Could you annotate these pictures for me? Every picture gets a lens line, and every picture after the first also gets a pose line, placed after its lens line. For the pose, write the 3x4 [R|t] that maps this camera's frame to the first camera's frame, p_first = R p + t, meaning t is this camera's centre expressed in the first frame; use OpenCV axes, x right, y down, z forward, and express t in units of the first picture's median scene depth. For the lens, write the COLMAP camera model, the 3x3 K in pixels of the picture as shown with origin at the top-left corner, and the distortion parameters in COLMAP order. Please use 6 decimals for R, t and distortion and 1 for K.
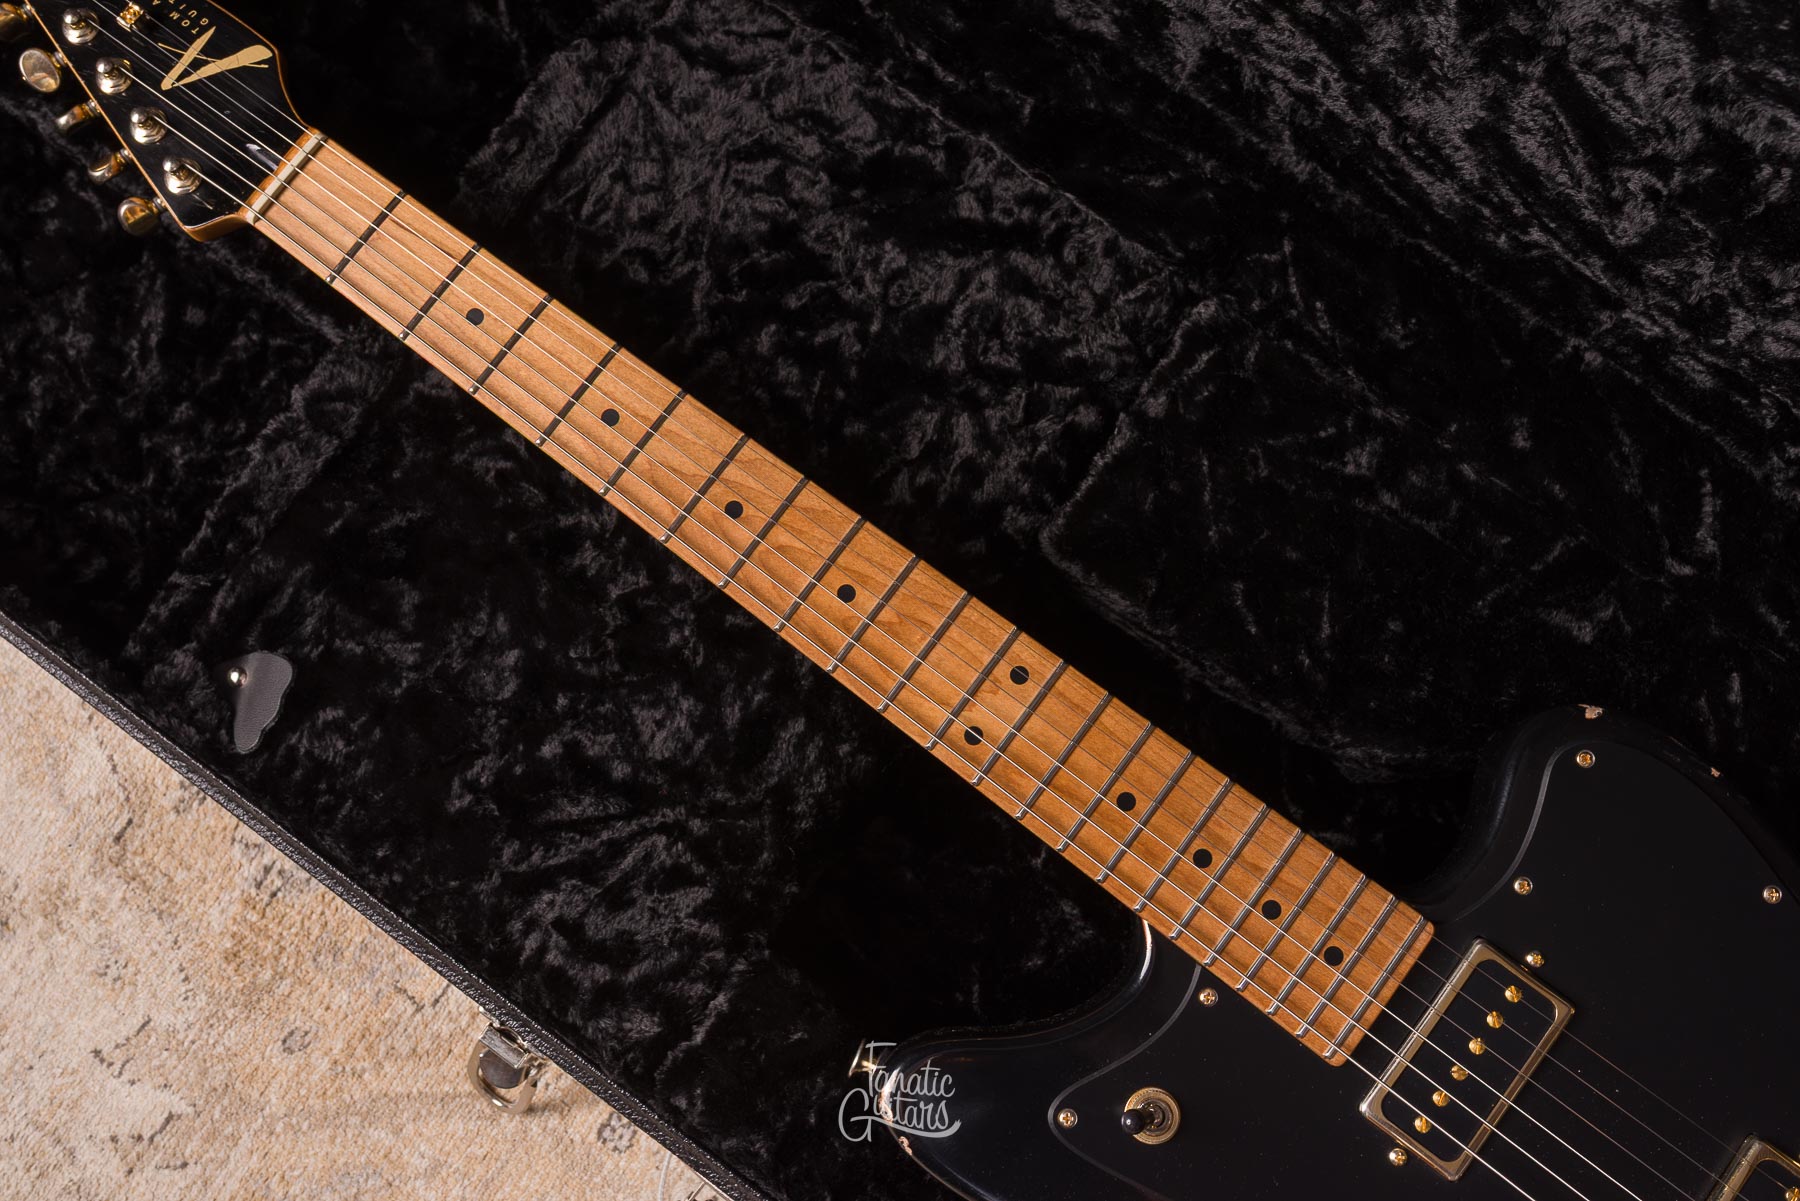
lens RADIAL K [[1755.8, 0, 902.4], [0, 1755.8, 599.7], [0, 0, 1]] dist [0.001749, 0.004161]
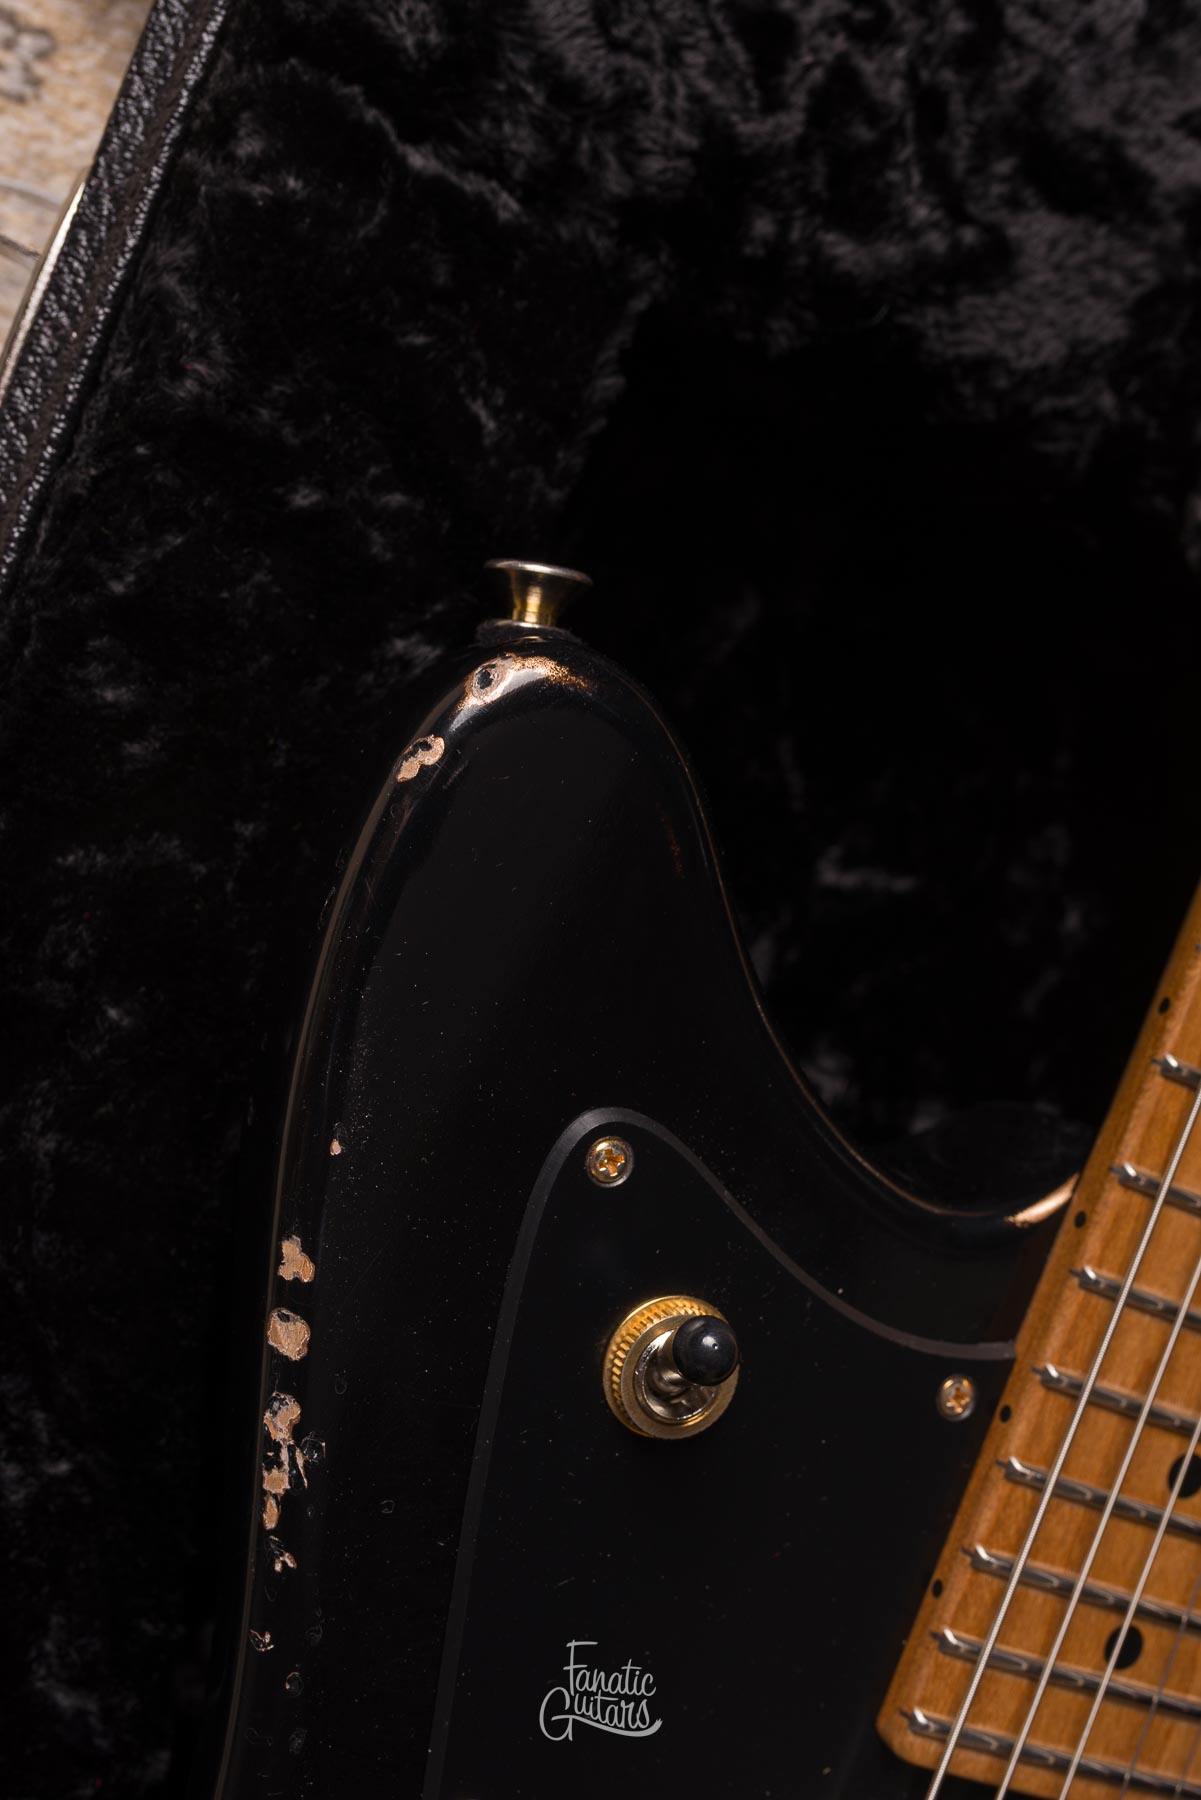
lens RADIAL K [[1884.9, 0, 600.9], [0, 1884.9, 898.7], [0, 0, 1]] dist [0.000716, 0.004682]
pose [[0.219516, 0.952843, 0.209530, -0.038456], [-0.957512, 0.251591, -0.140971, 0.298854], [-0.187039, -0.169682, 0.967587, 0.546520]]
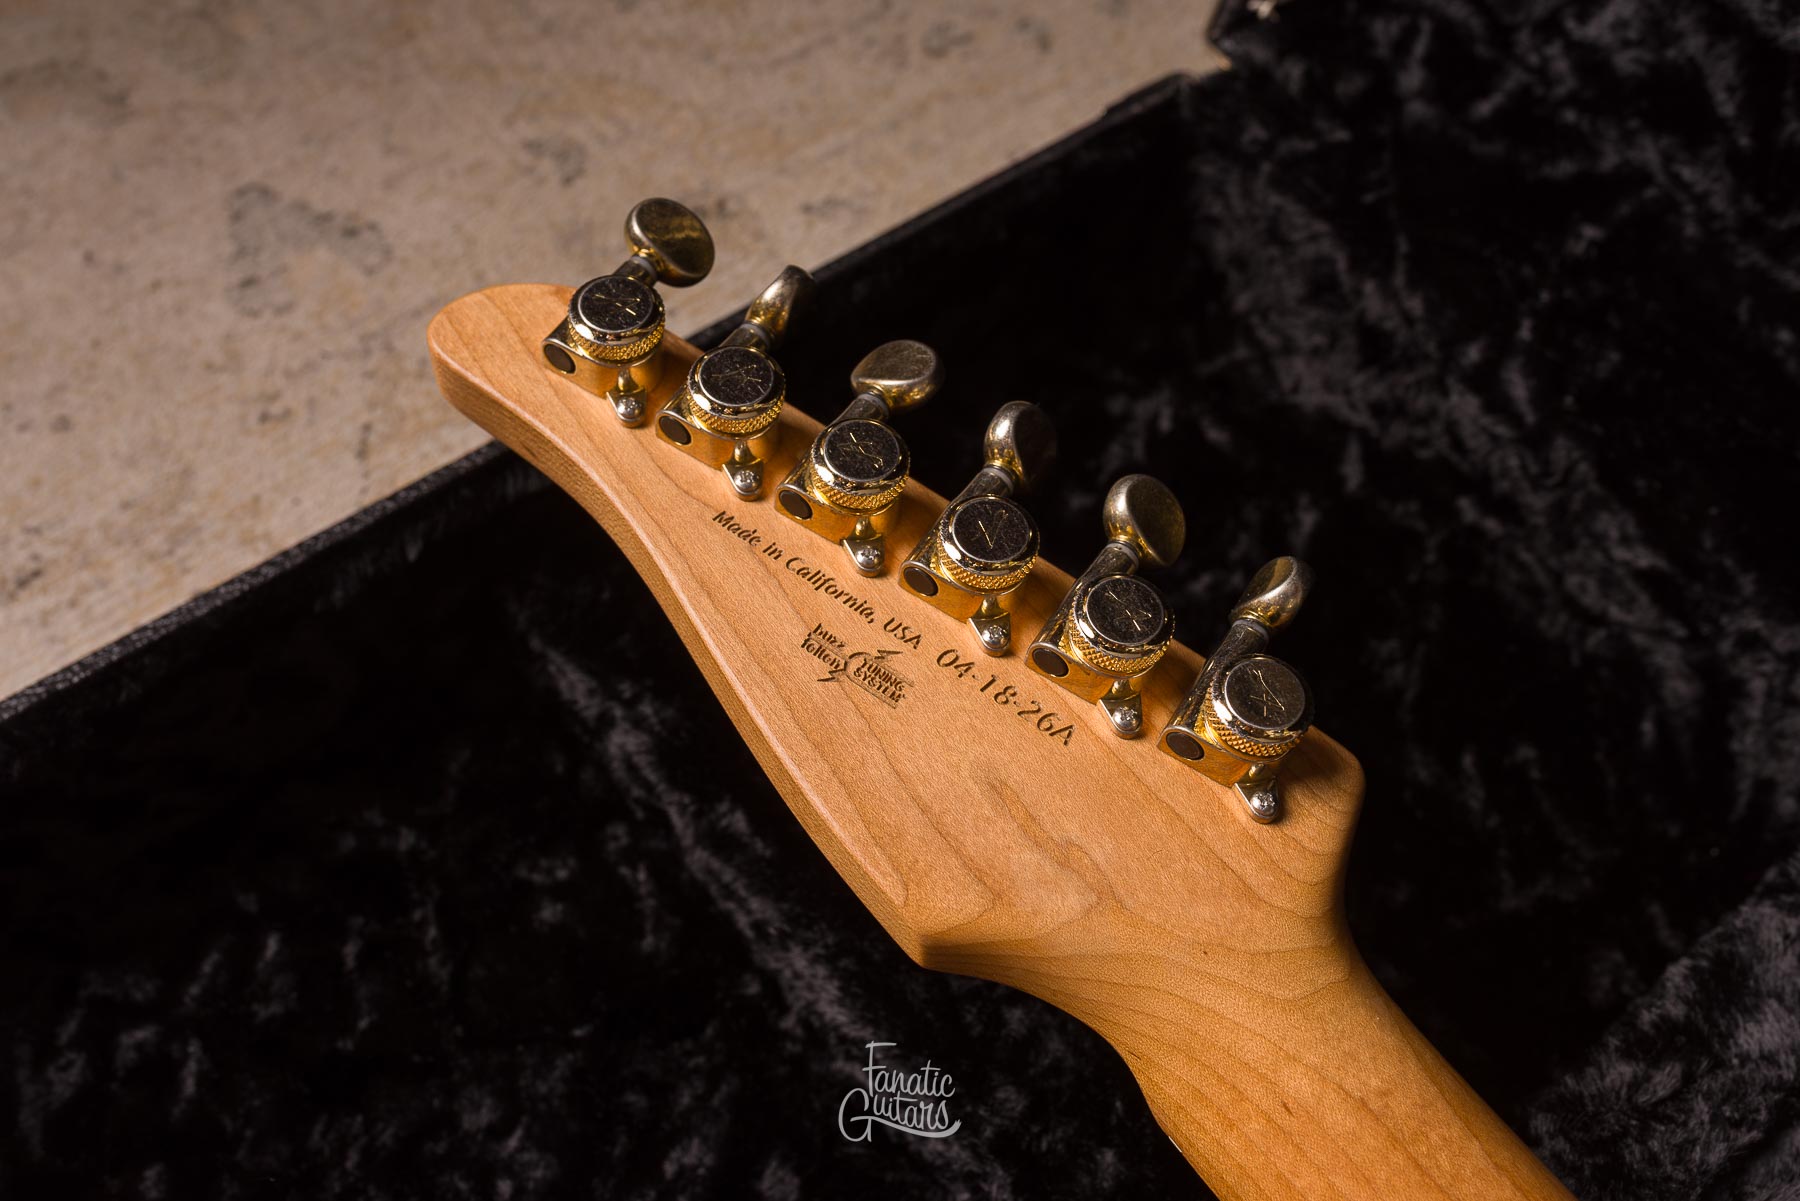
lens RADIAL K [[1818.3, 0, 901.6], [0, 1818.3, 600.6], [0, 0, 1]] dist [0.003432, -0.004223]
pose [[0.958648, 0.274362, -0.075624, -0.428400], [-0.281516, 0.875219, -0.393371, -0.131948], [-0.041739, 0.398394, 0.916264, 0.553753]]
